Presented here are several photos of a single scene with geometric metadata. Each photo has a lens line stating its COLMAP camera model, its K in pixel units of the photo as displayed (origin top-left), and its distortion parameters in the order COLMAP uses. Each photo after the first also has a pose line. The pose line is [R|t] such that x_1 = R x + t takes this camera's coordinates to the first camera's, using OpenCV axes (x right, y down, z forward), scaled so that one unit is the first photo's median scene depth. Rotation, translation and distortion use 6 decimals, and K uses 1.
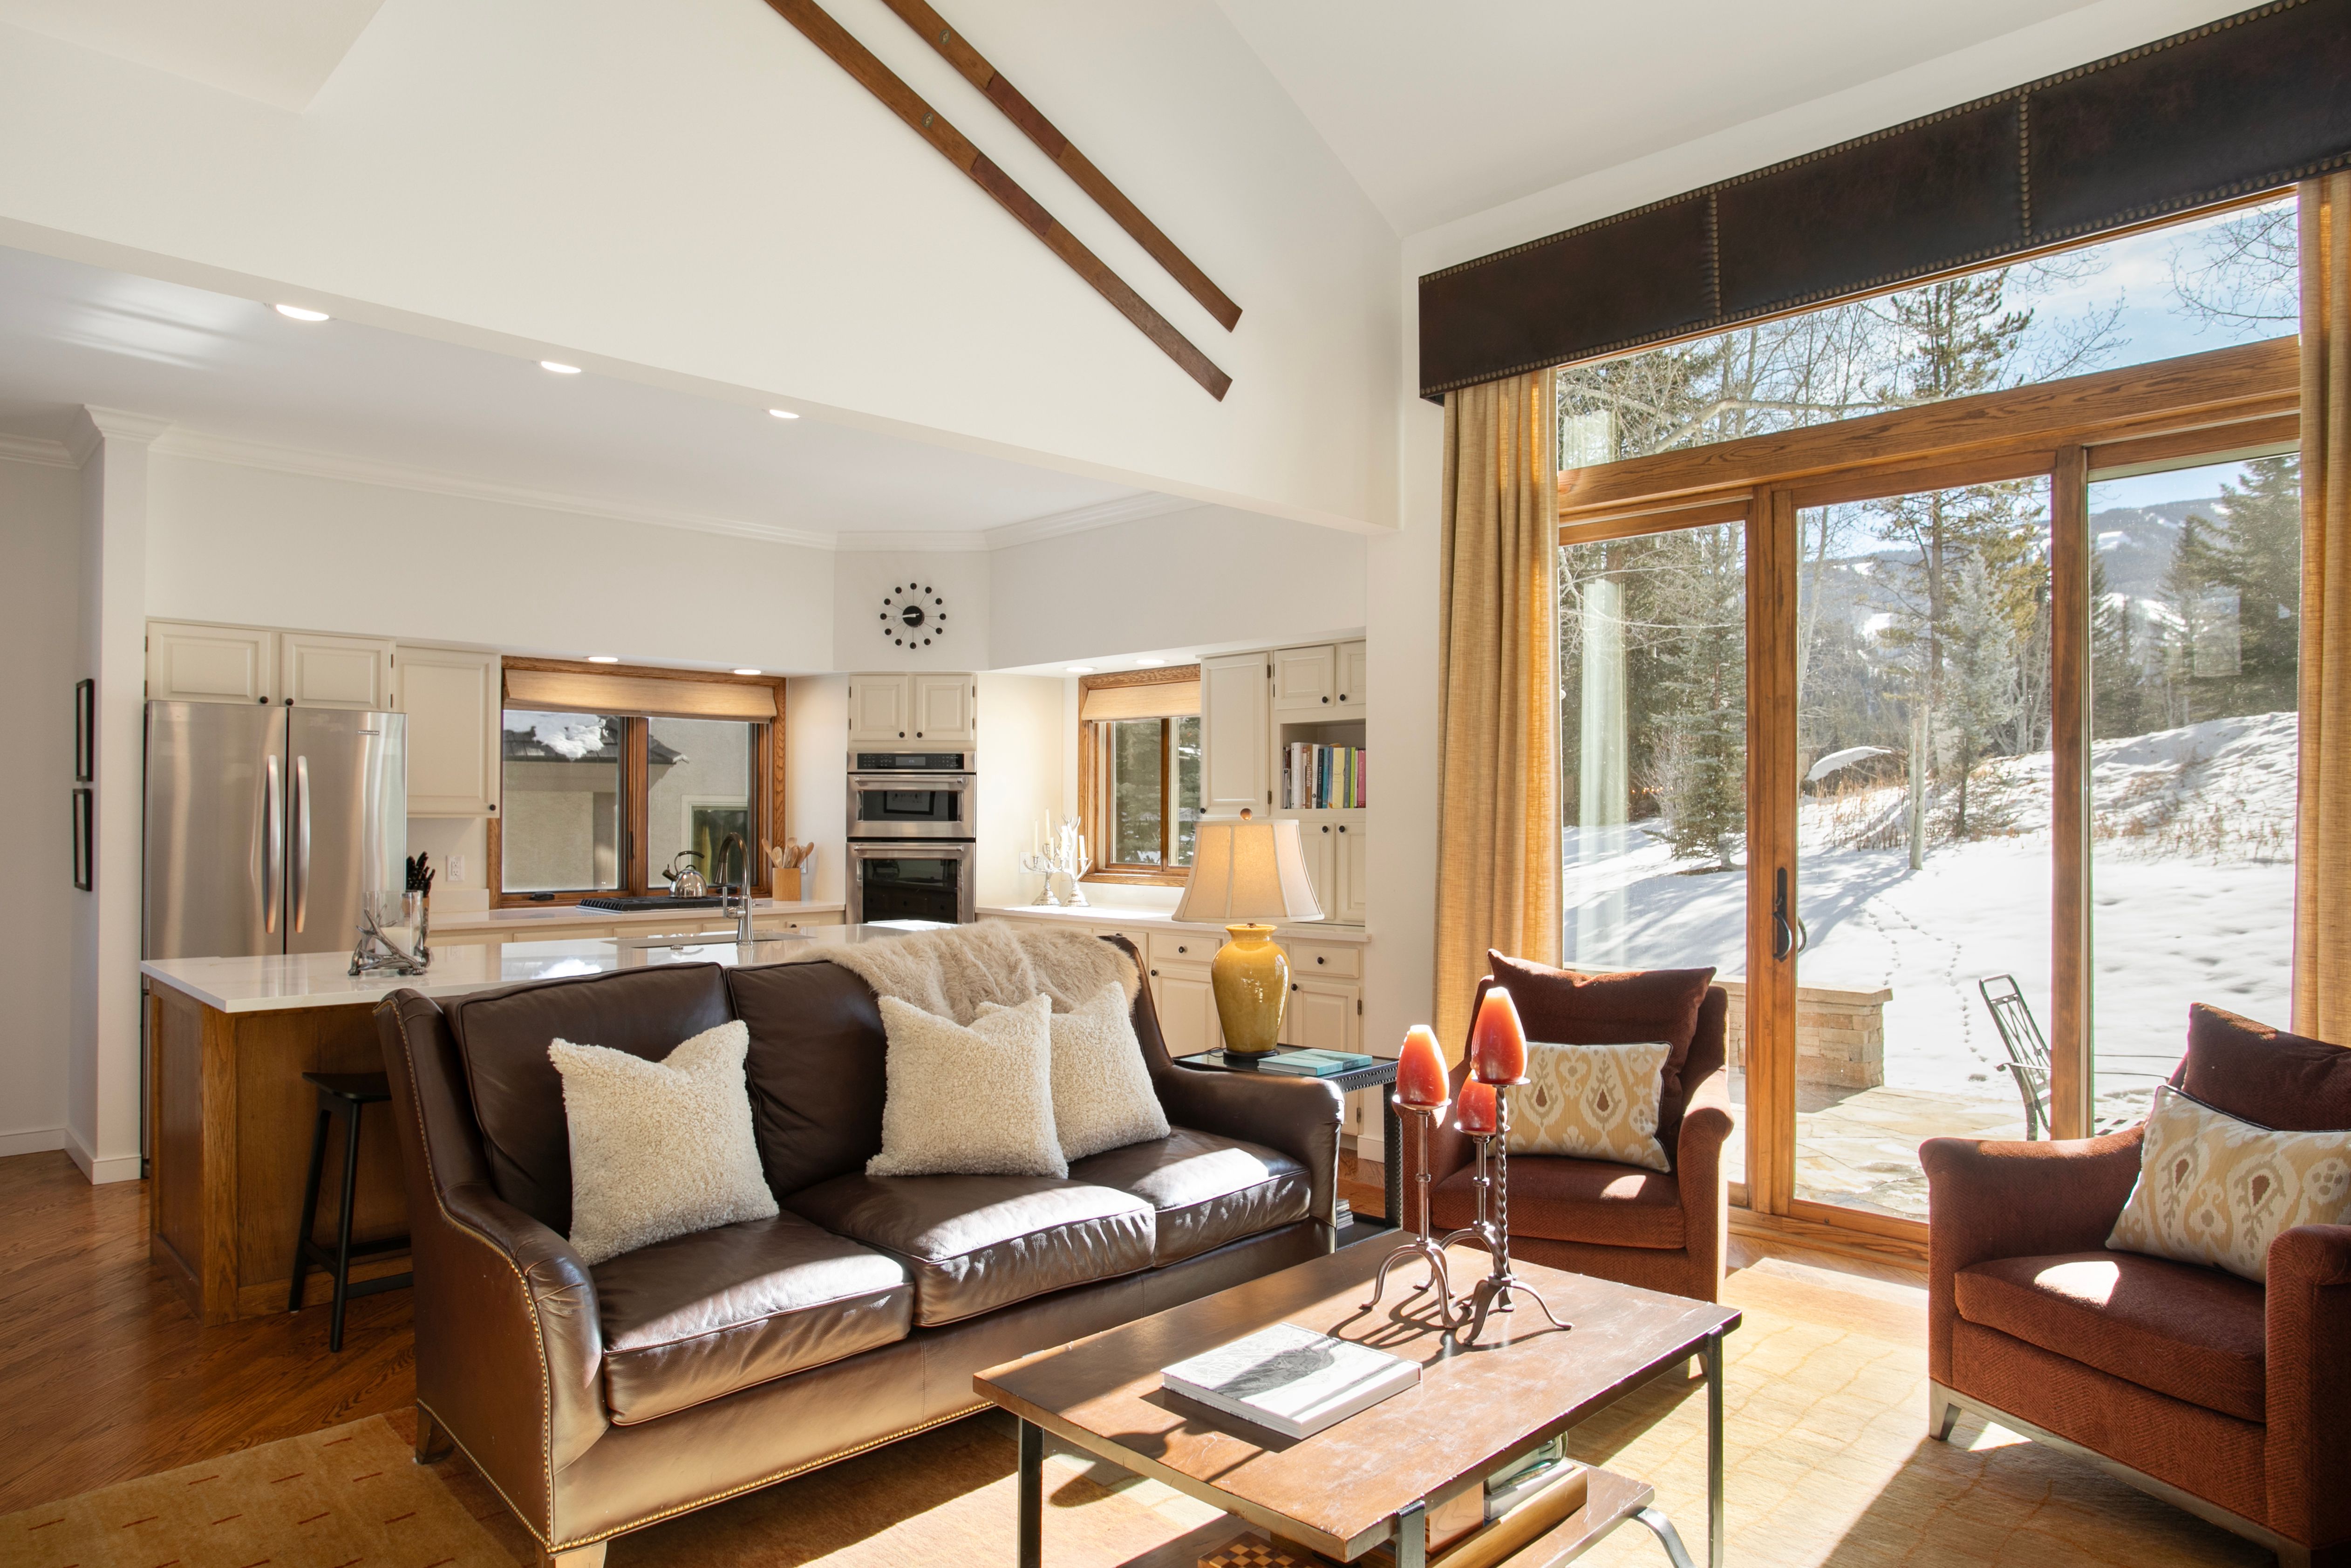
lens RADIAL K [[1466.5, 0, 1164.9], [0, 1466.5, 793.1], [0, 0, 1]] dist [-0.063437, 0.031406]
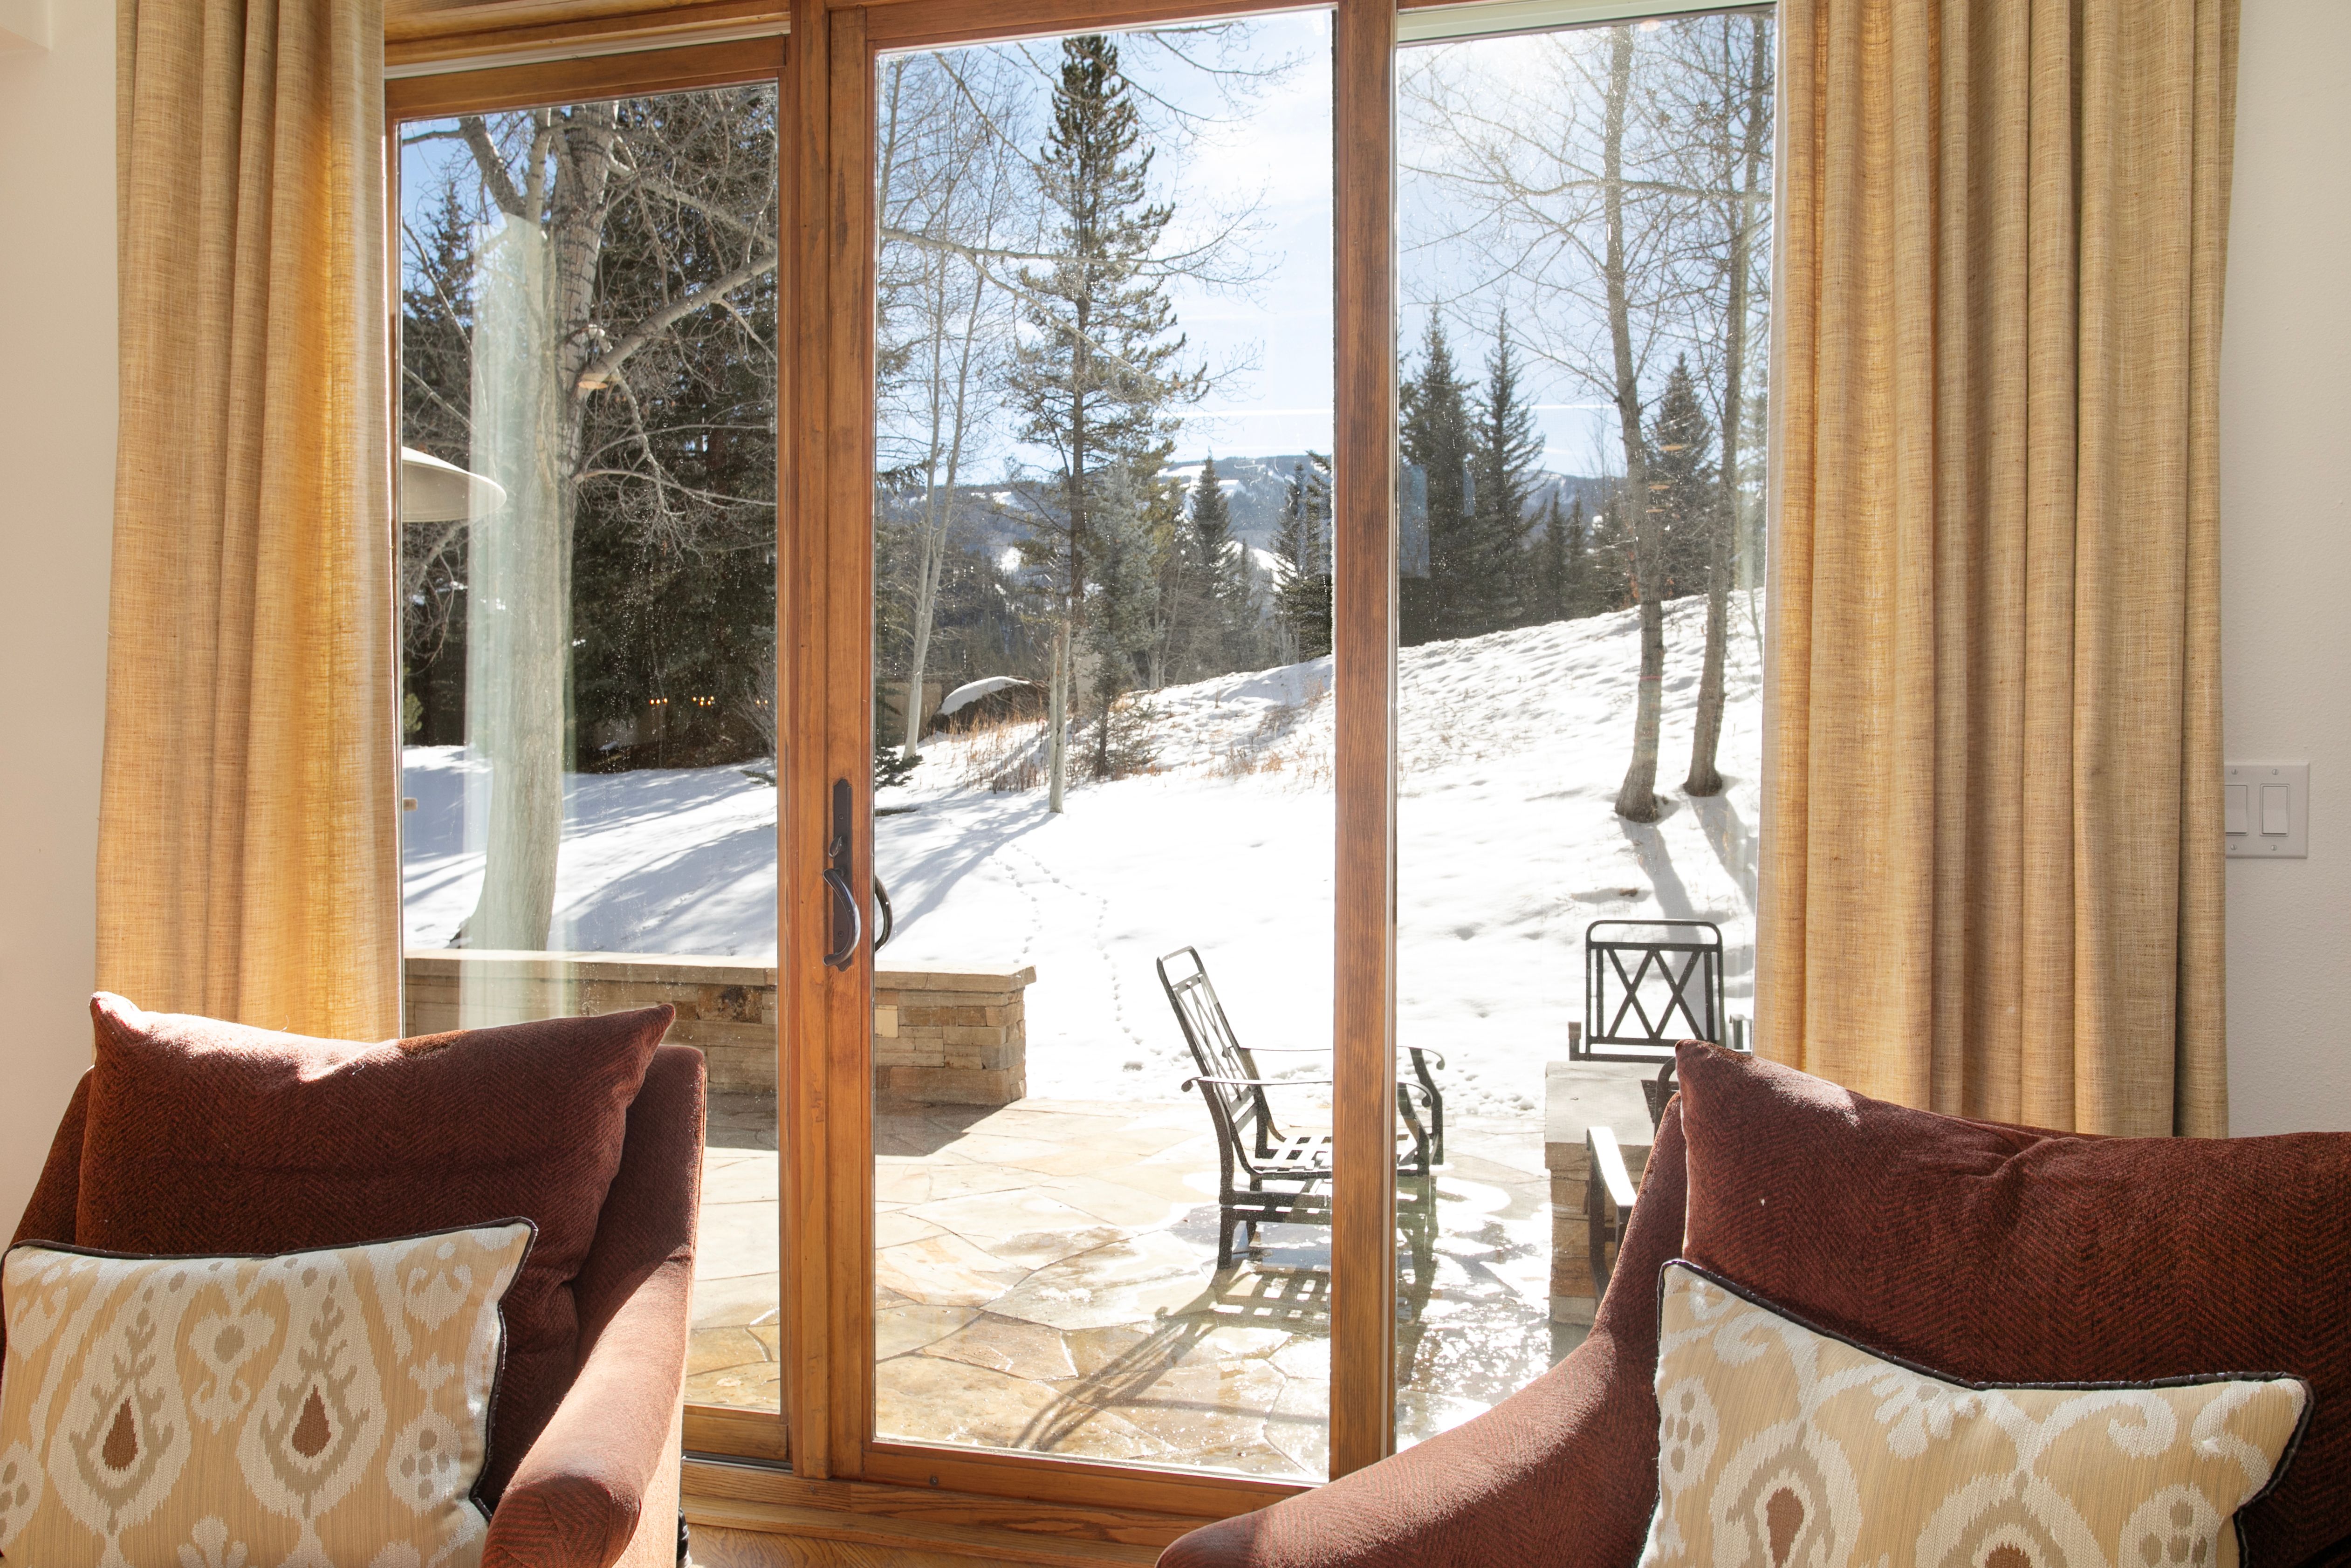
lens RADIAL K [[1641.2, 0, 1194.2], [0, 1641.2, 771.3], [0, 0, 1]] dist [-0.024002, 0.008913]
pose [[0.843403, -0.006333, 0.537245, 0.225252], [-0.003665, 0.999839, 0.017539, 0.038524], [-0.537270, -0.016761, 0.843244, 0.463400]]
